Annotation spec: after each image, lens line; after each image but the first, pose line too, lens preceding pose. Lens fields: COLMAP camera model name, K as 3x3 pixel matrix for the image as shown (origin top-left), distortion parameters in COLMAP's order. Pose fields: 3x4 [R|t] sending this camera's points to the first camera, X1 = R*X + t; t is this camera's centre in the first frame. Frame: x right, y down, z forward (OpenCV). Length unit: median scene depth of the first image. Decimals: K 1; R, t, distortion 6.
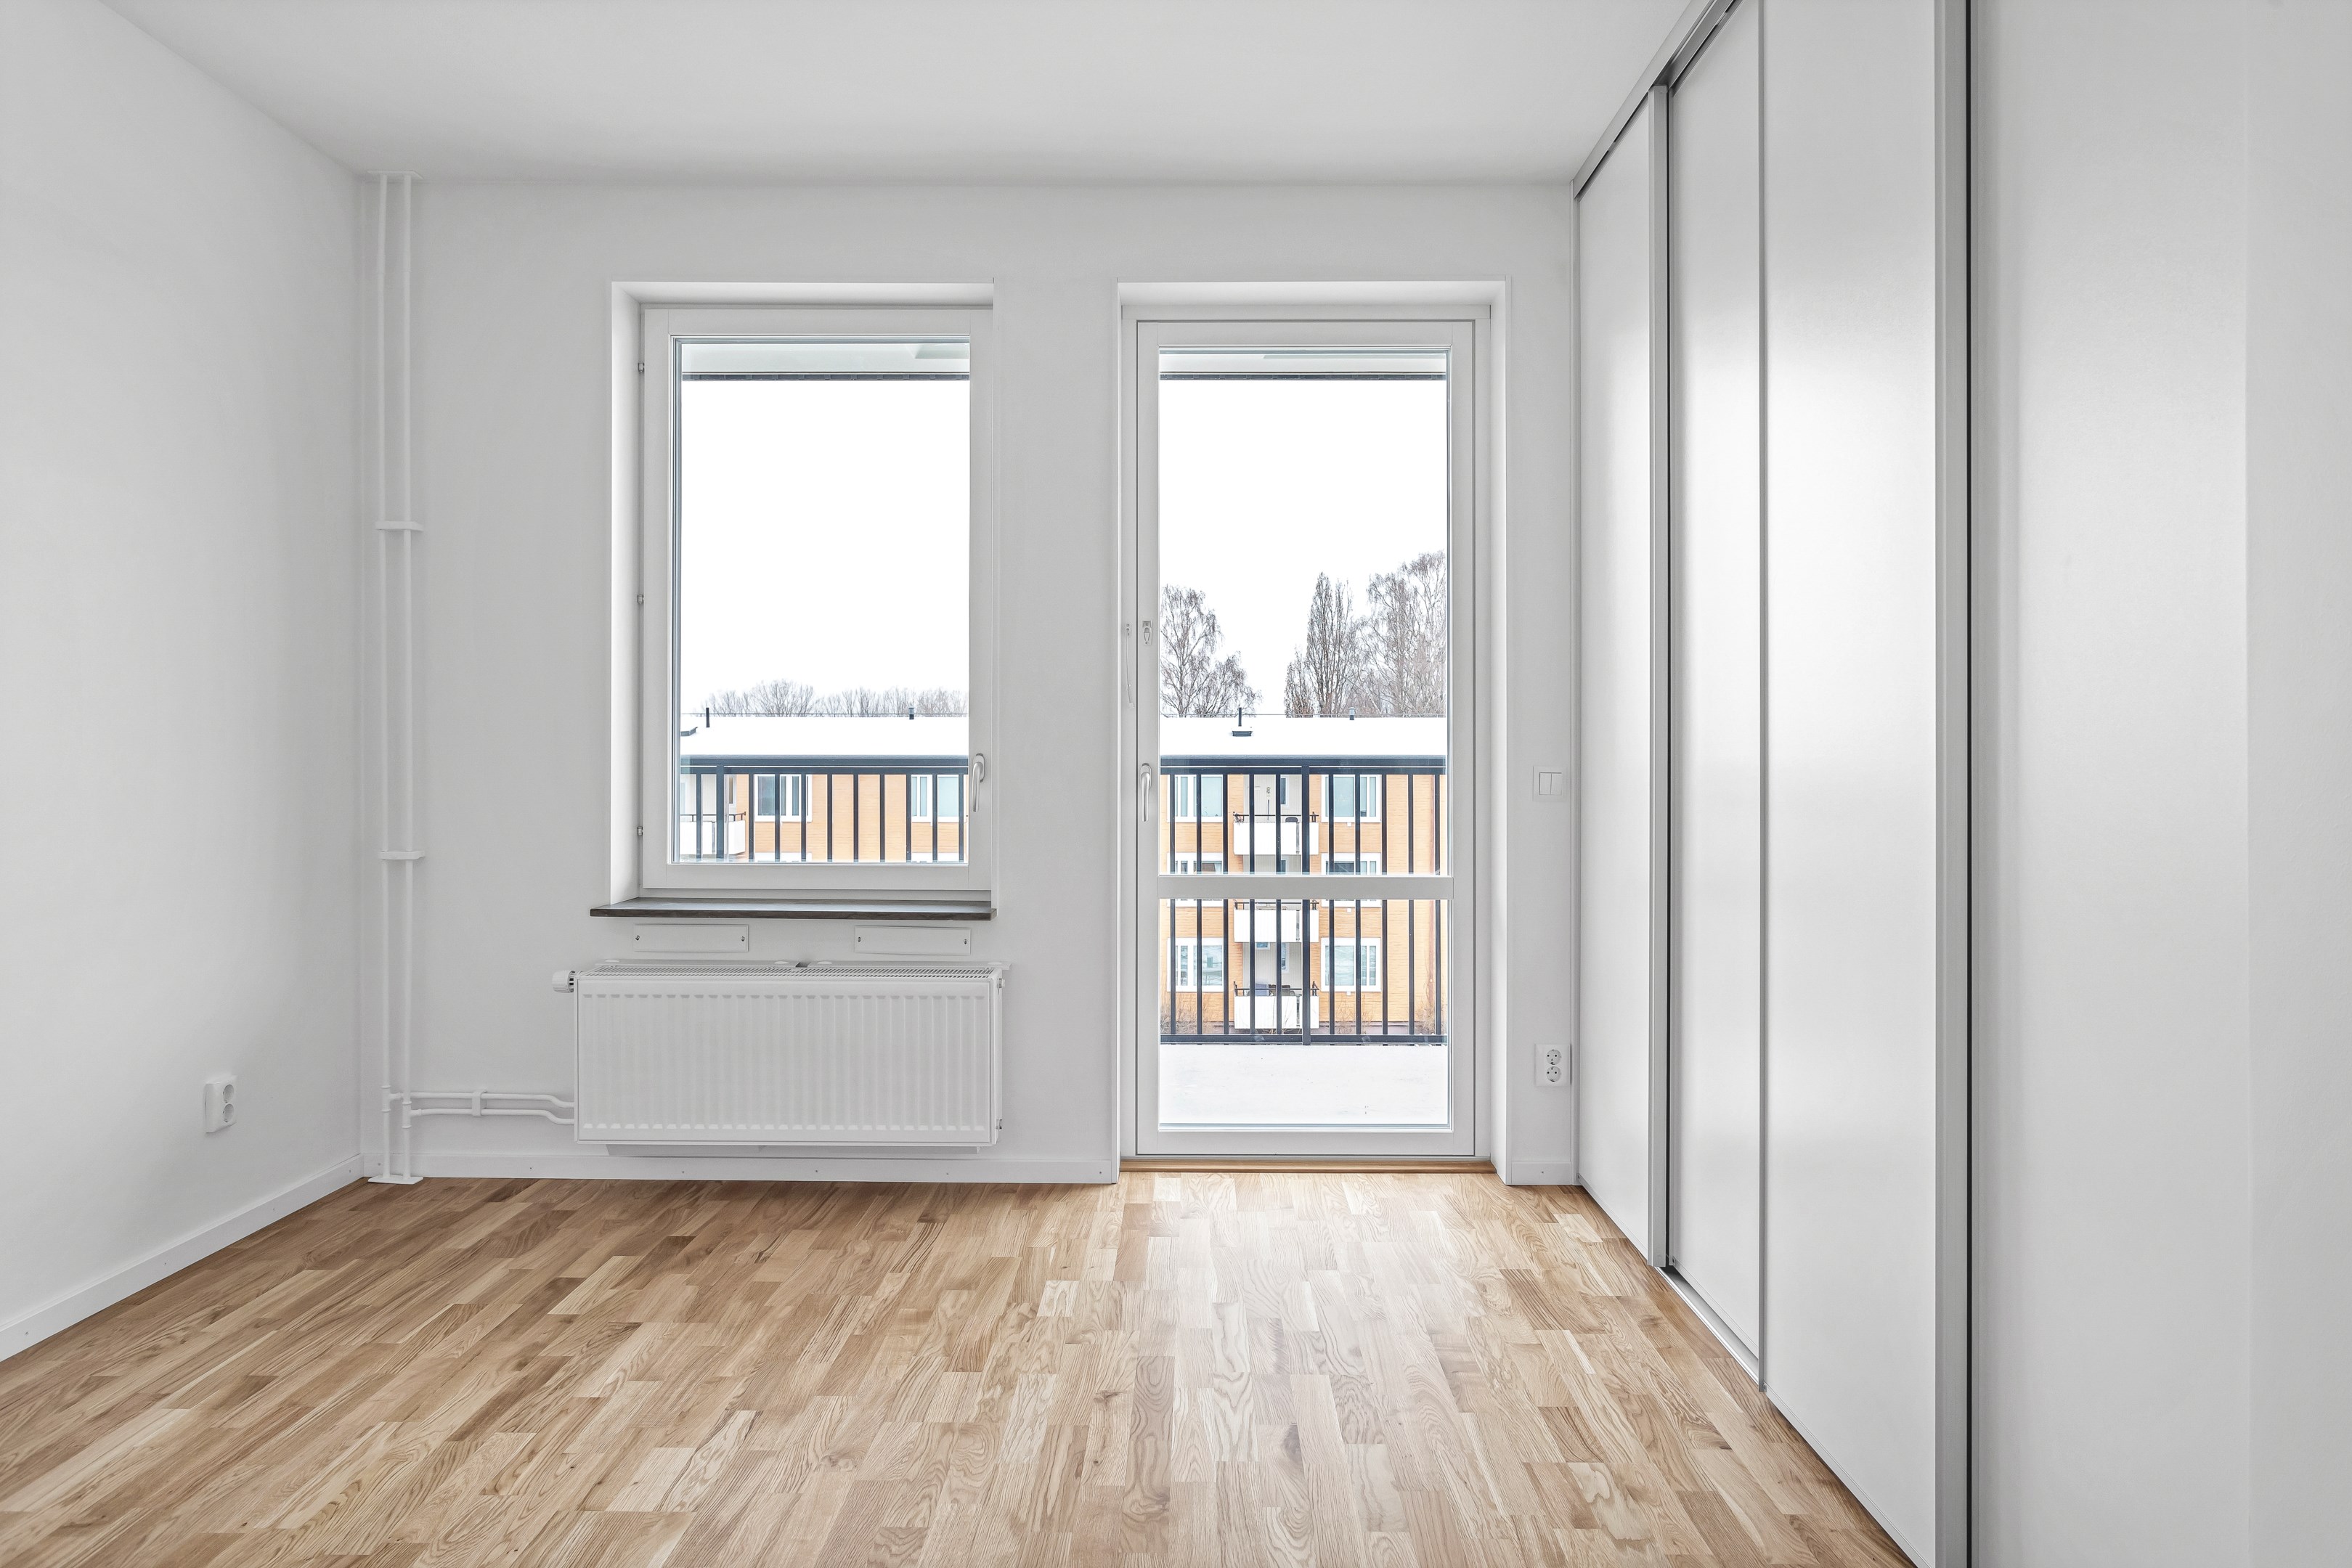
lens RADIAL K [[1597.7, 0, 1173.6], [0, 1597.7, 766.4], [0, 0, 1]] dist [-0.006086, 0.002975]
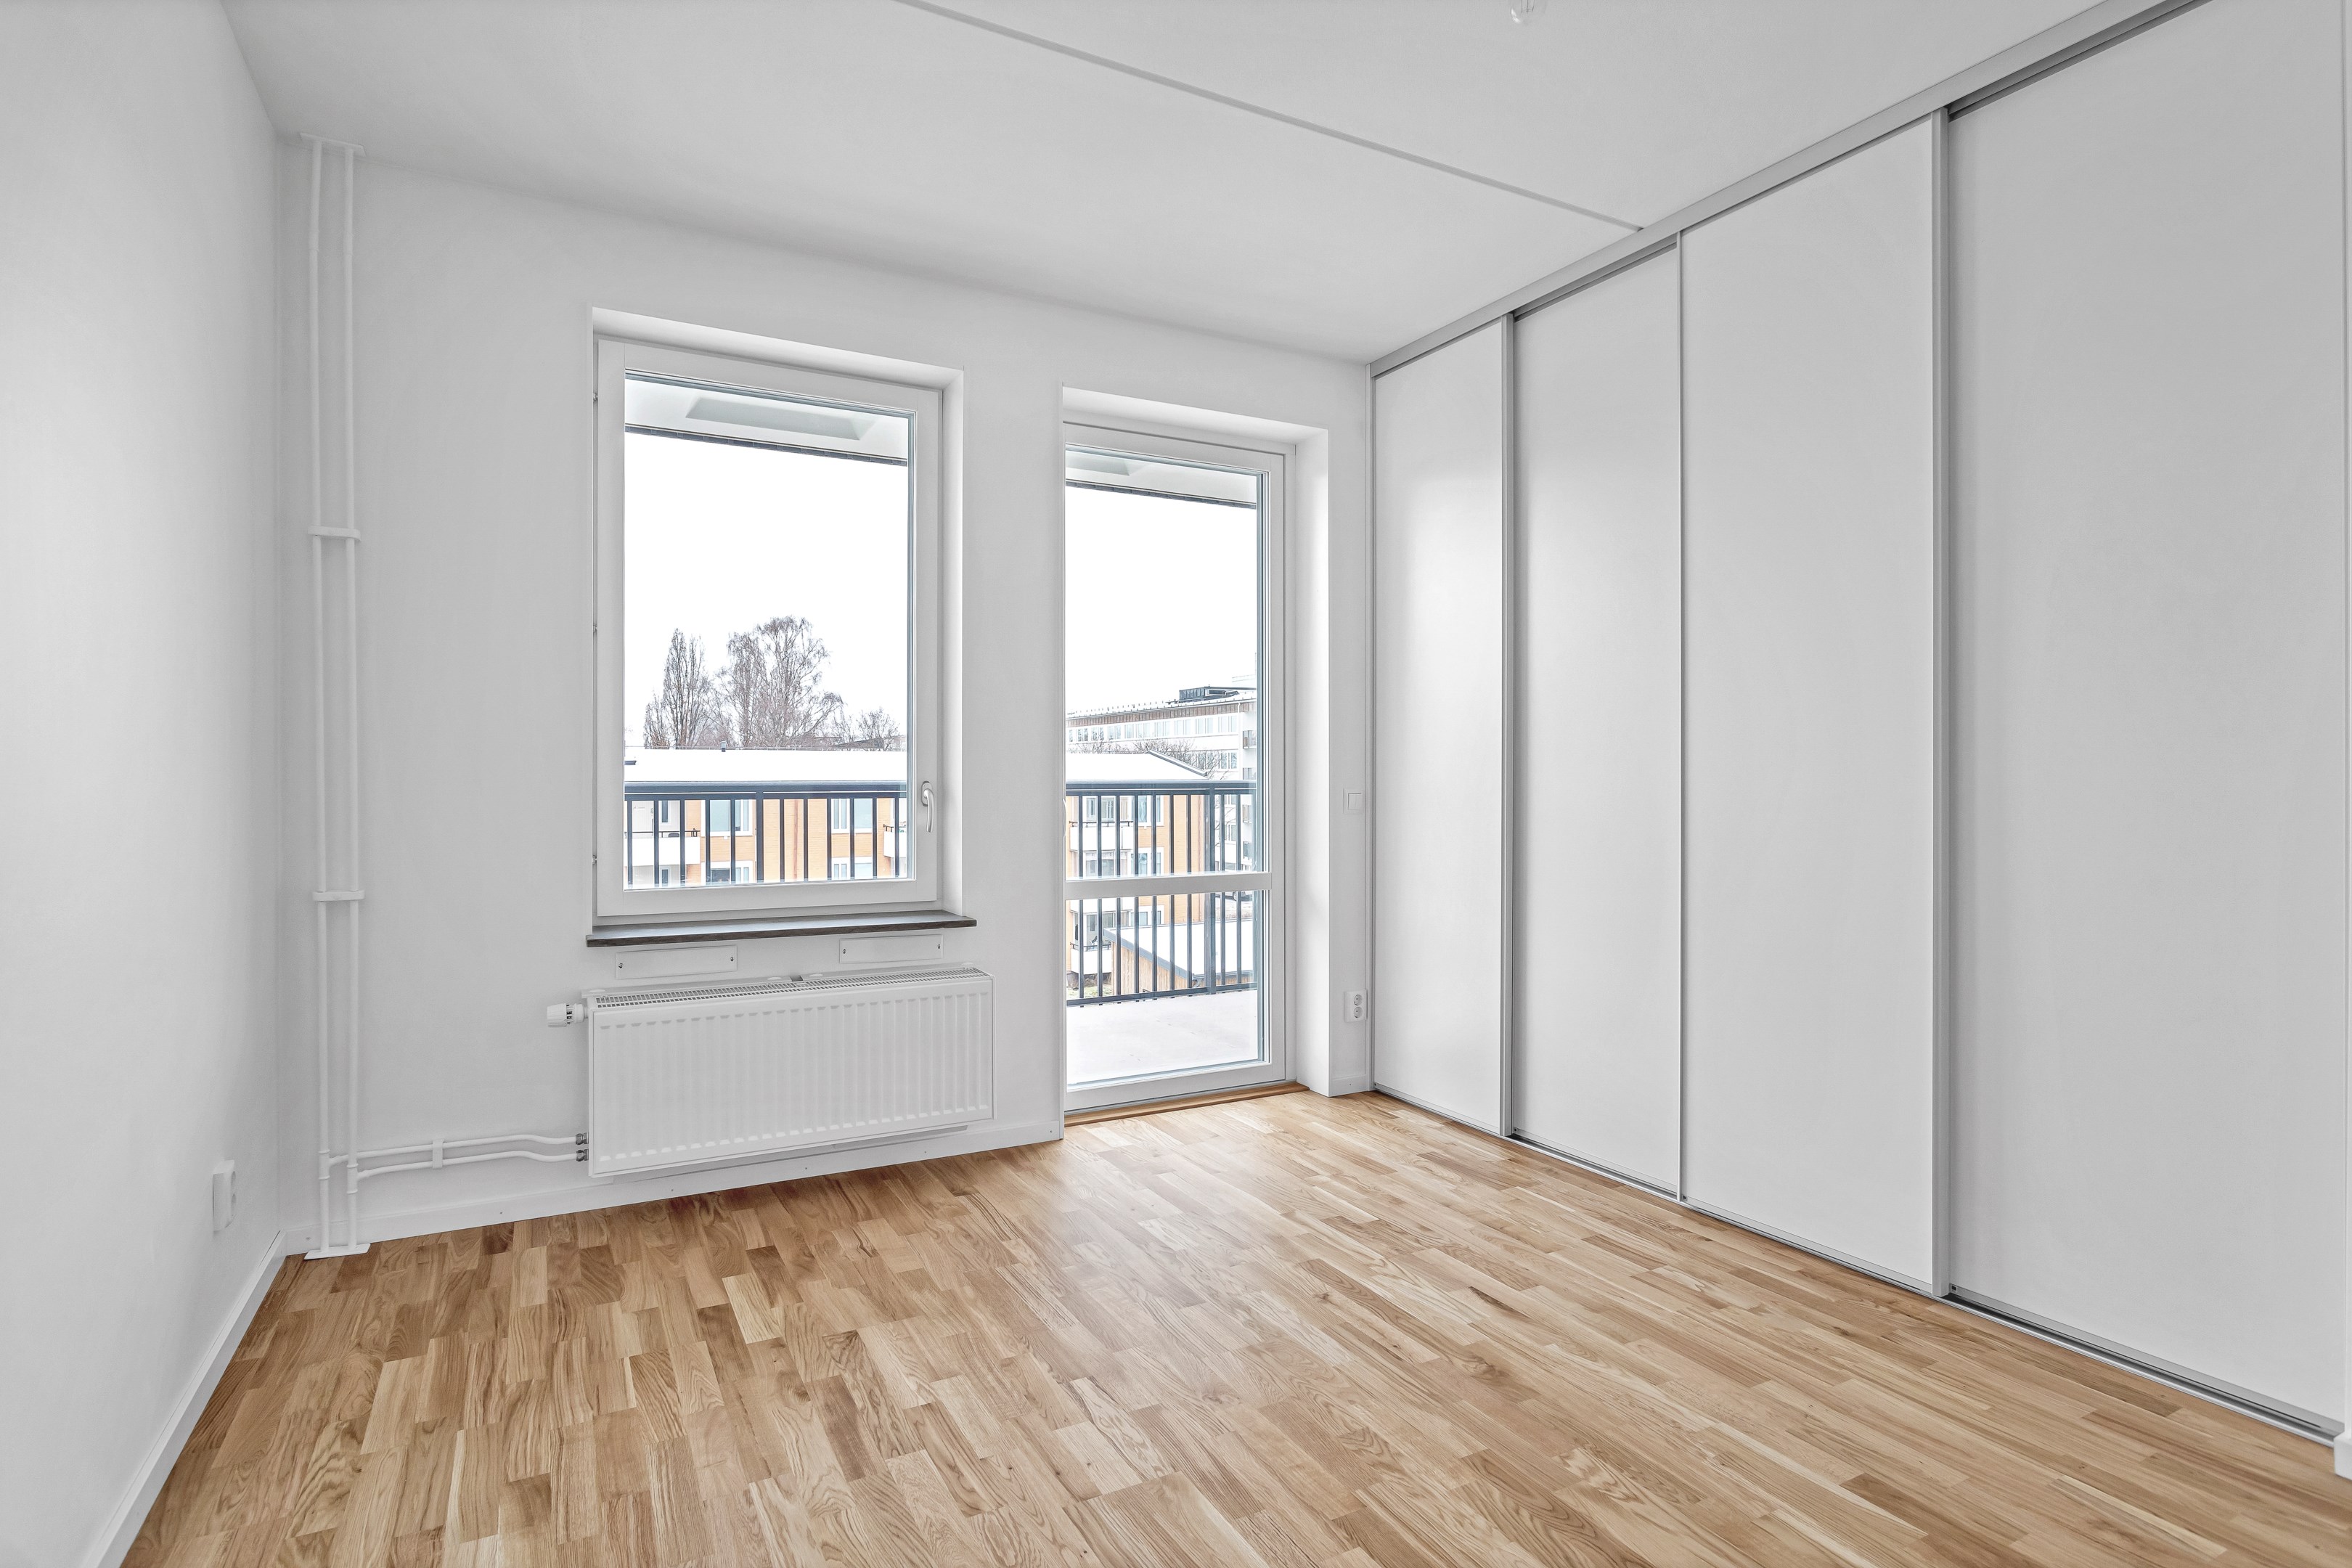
lens RADIAL K [[1230.0, 0, 1175.6], [0, 1230.0, 795.1], [0, 0, 1]] dist [-0.010174, 0.002964]
pose [[0.866770, -0.009594, 0.498615, -0.430787], [0.007115, 0.999951, 0.006871, -0.002771], [-0.498657, -0.002408, 0.866796, 0.161293]]
